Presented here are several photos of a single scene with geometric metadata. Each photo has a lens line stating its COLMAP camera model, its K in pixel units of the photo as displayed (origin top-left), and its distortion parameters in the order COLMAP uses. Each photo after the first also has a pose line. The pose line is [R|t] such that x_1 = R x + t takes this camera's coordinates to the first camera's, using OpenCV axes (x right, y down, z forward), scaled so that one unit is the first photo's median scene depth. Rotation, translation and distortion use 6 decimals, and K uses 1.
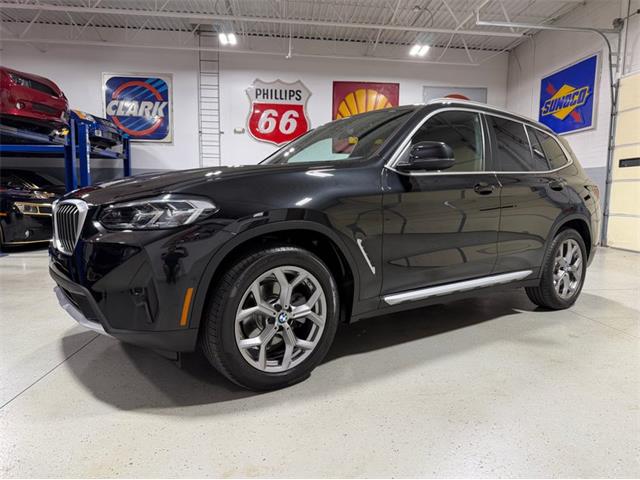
lens RADIAL K [[472.2, 0, 321.2], [0, 472.2, 240.7], [0, 0, 1]] dist [0.010720, -0.012336]
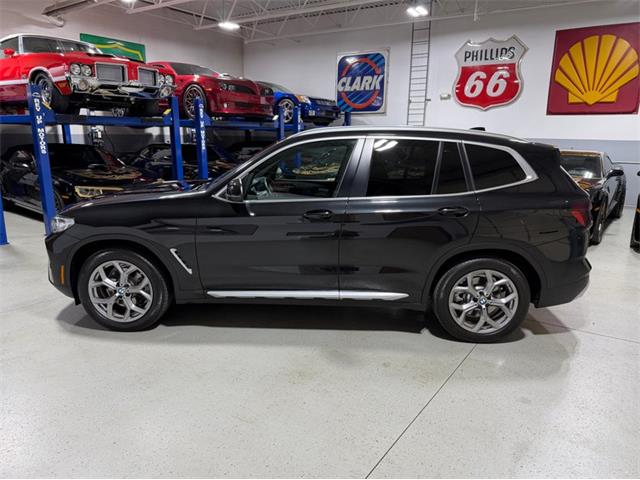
lens RADIAL K [[472.2, 0, 321.2], [0, 472.2, 240.7], [0, 0, 1]] dist [0.010720, -0.012336]
pose [[0.755925, 0.139870, -0.639542, 0.328976], [-0.058808, 0.987468, 0.146454, -0.065223], [0.652012, -0.073098, 0.754677, 0.046695]]
